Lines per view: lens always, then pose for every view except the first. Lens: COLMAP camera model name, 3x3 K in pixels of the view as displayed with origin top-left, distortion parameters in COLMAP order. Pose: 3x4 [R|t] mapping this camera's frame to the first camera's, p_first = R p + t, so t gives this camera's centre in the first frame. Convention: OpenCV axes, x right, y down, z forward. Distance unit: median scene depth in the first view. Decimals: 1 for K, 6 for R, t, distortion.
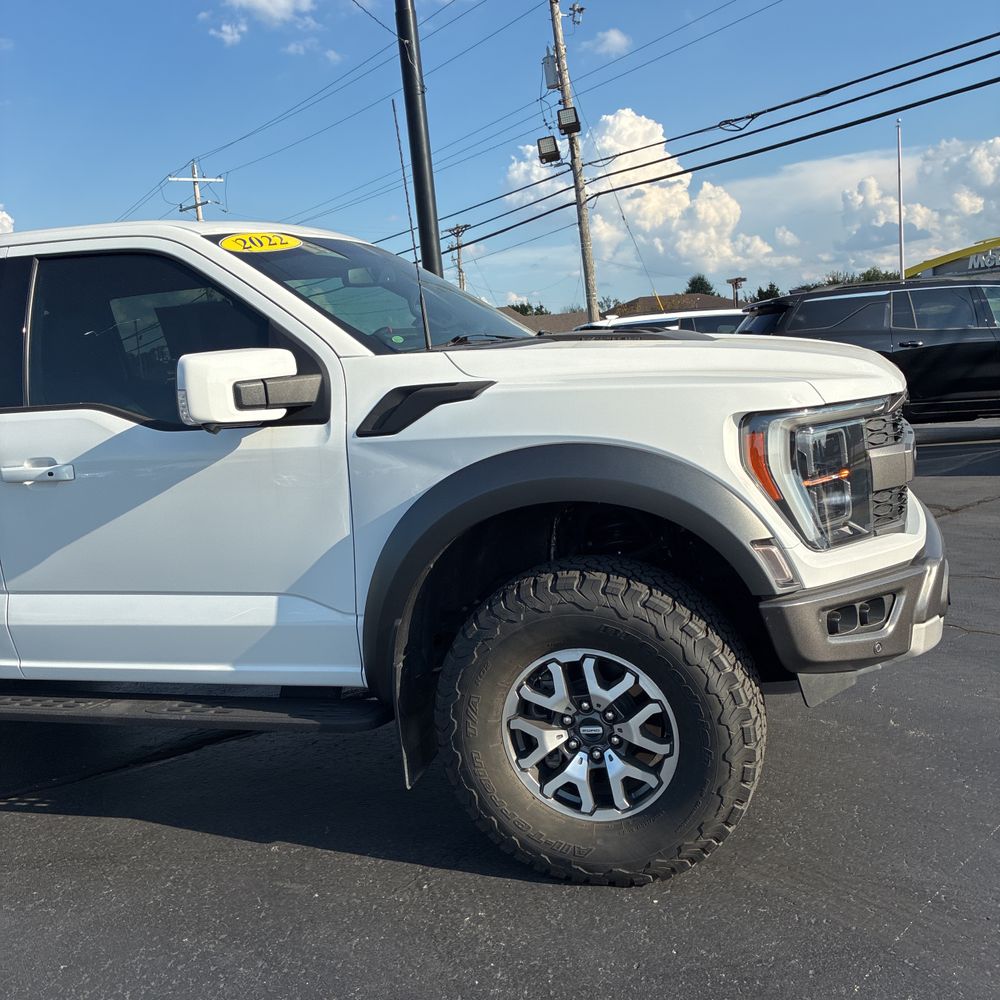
lens RADIAL K [[1013.4, 0, 477.6], [0, 1013.4, 500.4], [0, 0, 1]] dist [0.031021, -0.018240]
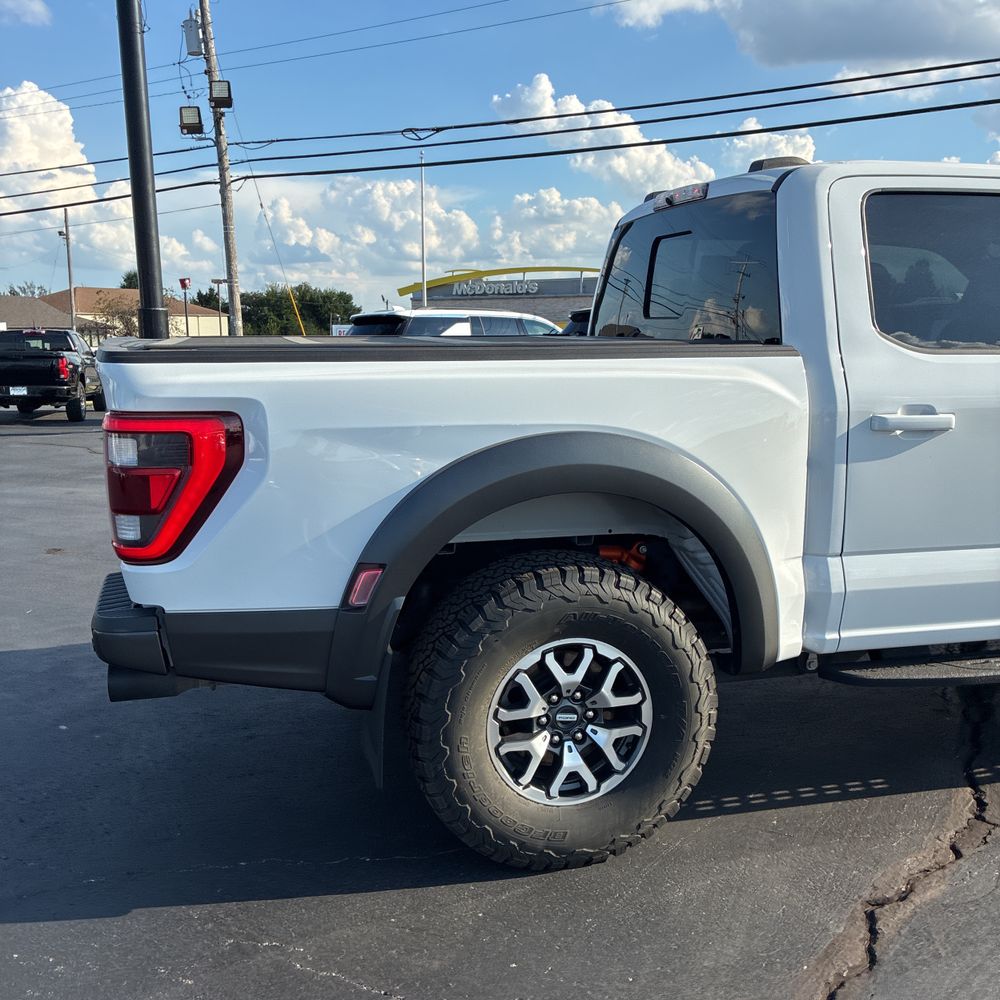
lens RADIAL K [[1022.3, 0, 461.2], [0, 1022.3, 498.2], [0, 0, 1]] dist [0.025204, 0.018059]
pose [[0.848210, -0.004690, 0.529640, -1.824808], [0.008254, 0.999956, -0.004364, 0.059154], [-0.529596, 0.008073, 0.848212, 0.608609]]
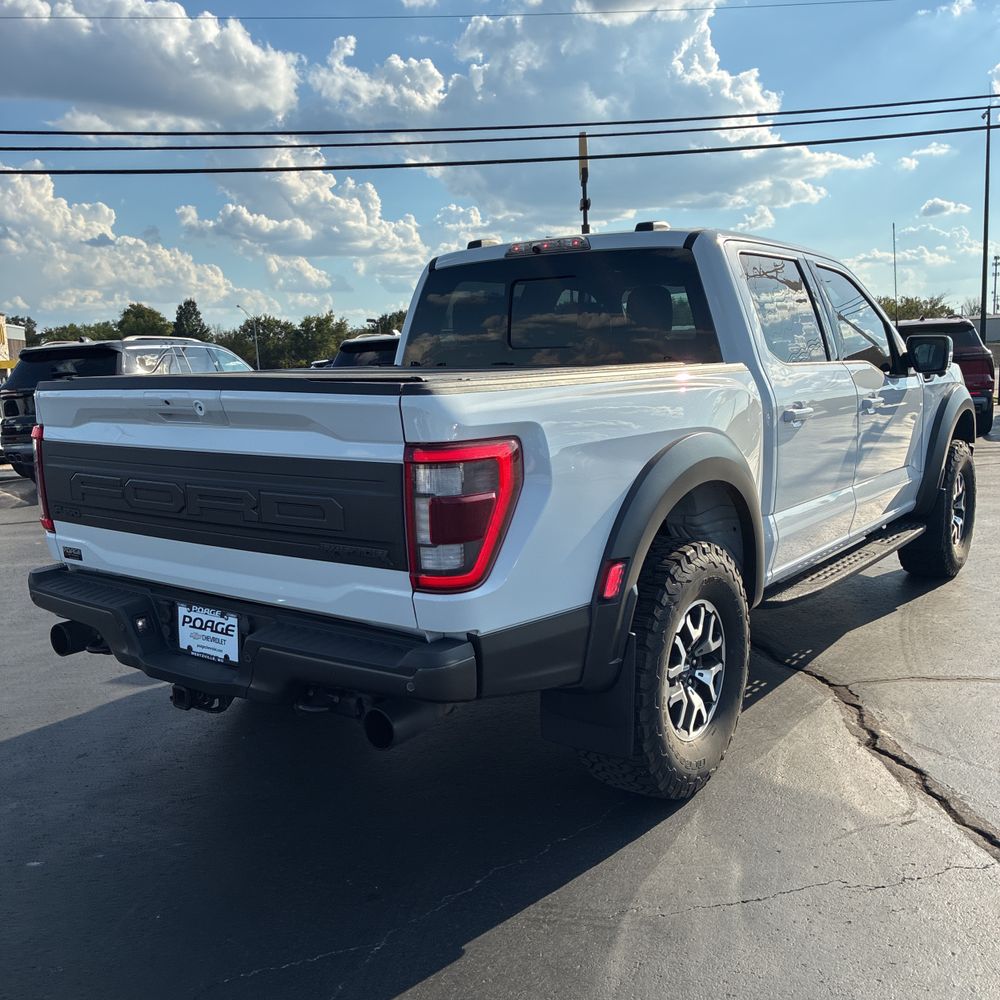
lens RADIAL K [[1013.4, 0, 477.6], [0, 1013.4, 500.4], [0, 0, 1]] dist [0.031021, -0.018240]
pose [[0.326115, -0.059375, 0.943464, -2.445178], [0.137878, 0.990341, 0.014667, 0.017825], [-0.935221, 0.125300, 0.331152, 1.229947]]
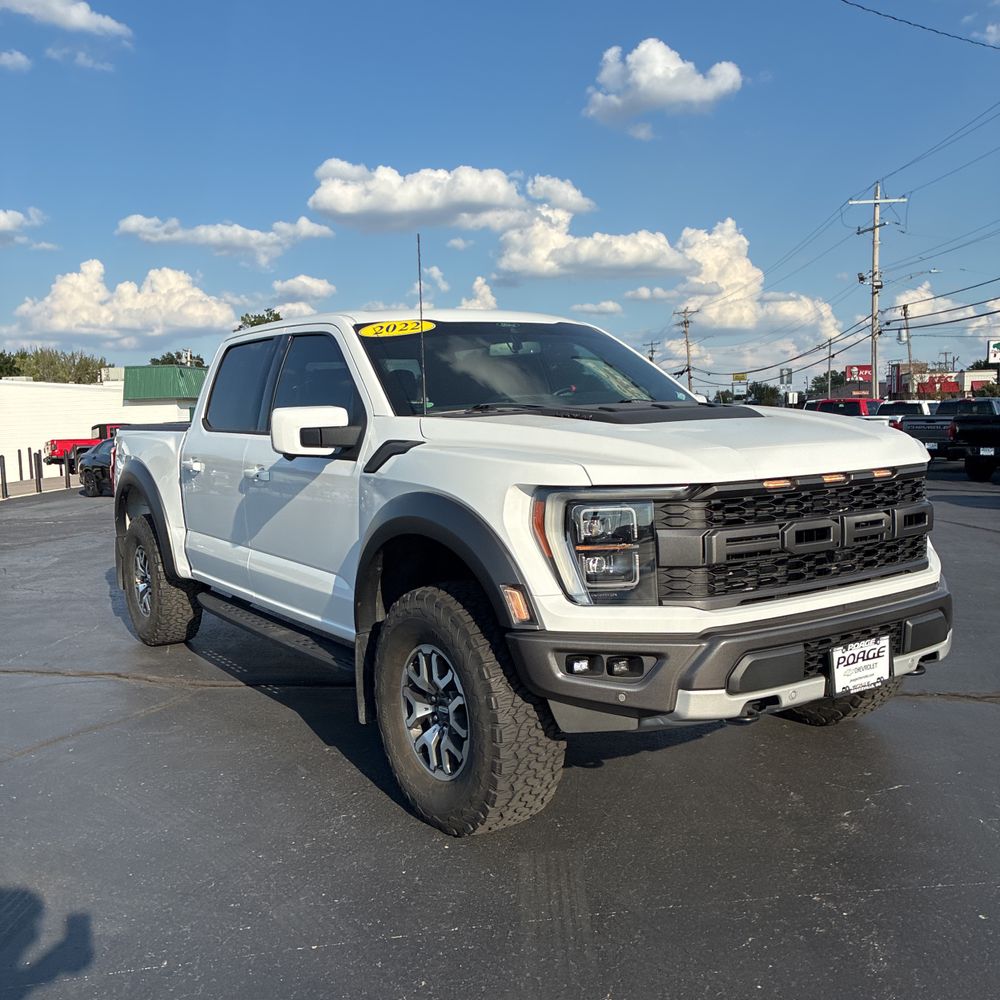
lens RADIAL K [[1013.4, 0, 477.6], [0, 1013.4, 500.4], [0, 0, 1]] dist [0.031021, -0.018240]
pose [[0.783527, 0.122897, -0.609083, 0.912695], [-0.132685, 0.990728, 0.029217, -0.088601], [0.607026, 0.057924, 0.792568, -0.038220]]
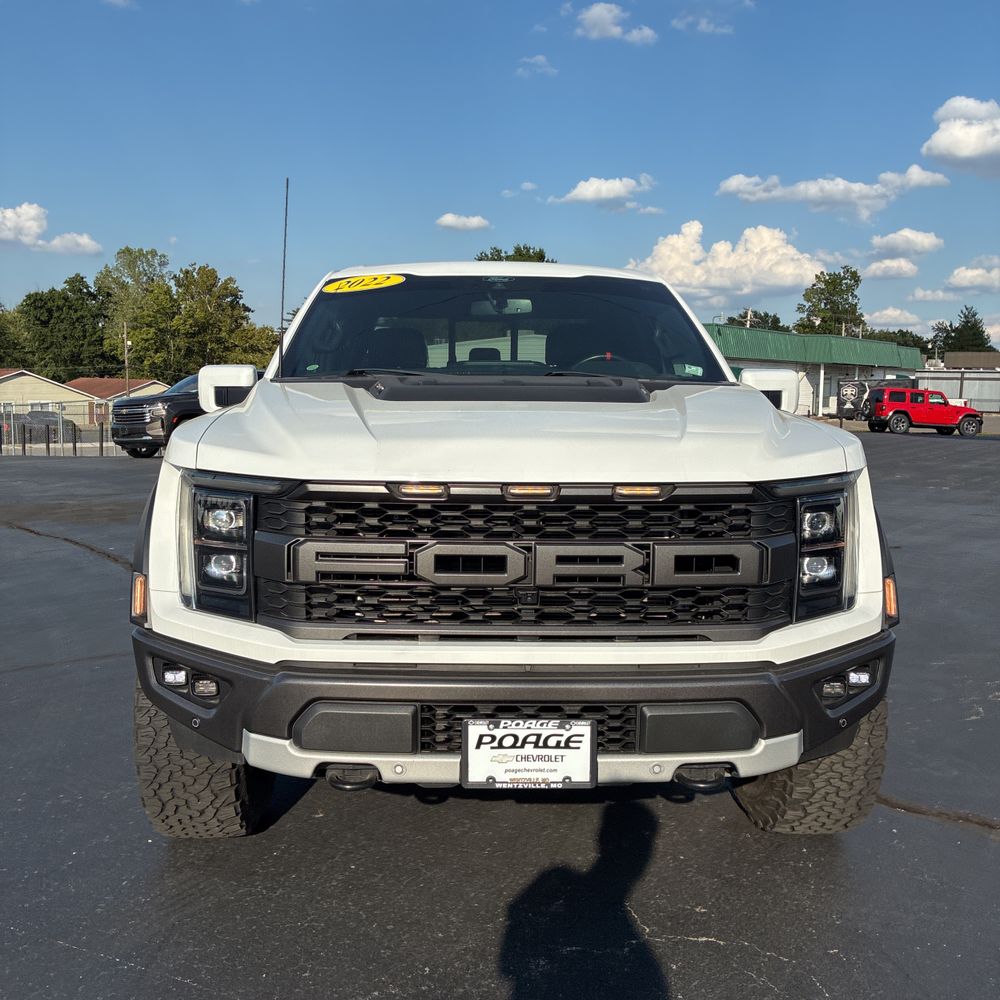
lens RADIAL K [[1012.0, 0, 500.0], [0, 1012.0, 500.0], [0, 0, 1]] dist [-0.003797, 0.056815]
pose [[0.340054, 0.211775, -0.916250, 1.302531], [-0.183106, 0.970577, 0.156375, -0.263390], [0.922407, 0.114595, 0.368826, 0.862655]]
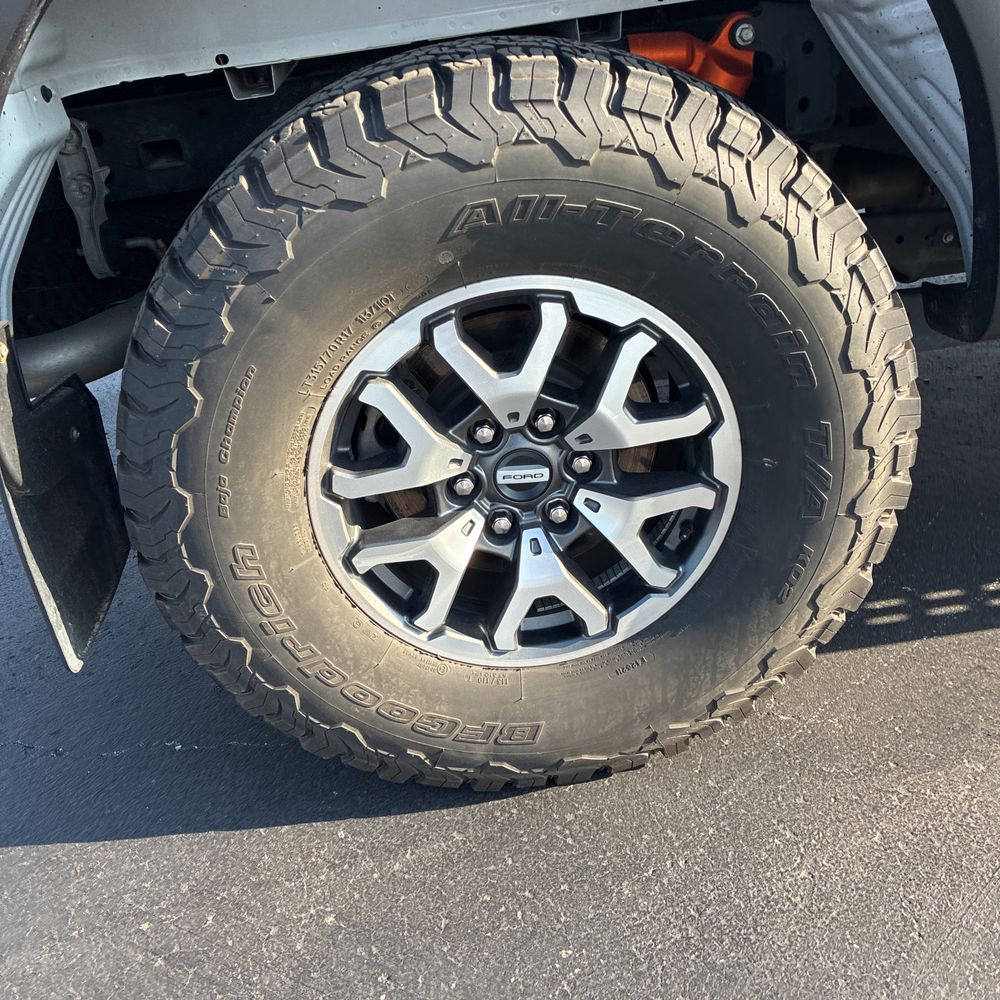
lens RADIAL K [[1013.4, 0, 477.6], [0, 1013.4, 500.4], [0, 0, 1]] dist [0.031021, -0.018240]
pose [[0.919744, -0.213862, 0.329142, -1.344594], [0.105038, 0.942055, 0.318591, 0.152030], [-0.378204, -0.258449, 0.888913, 1.064720]]
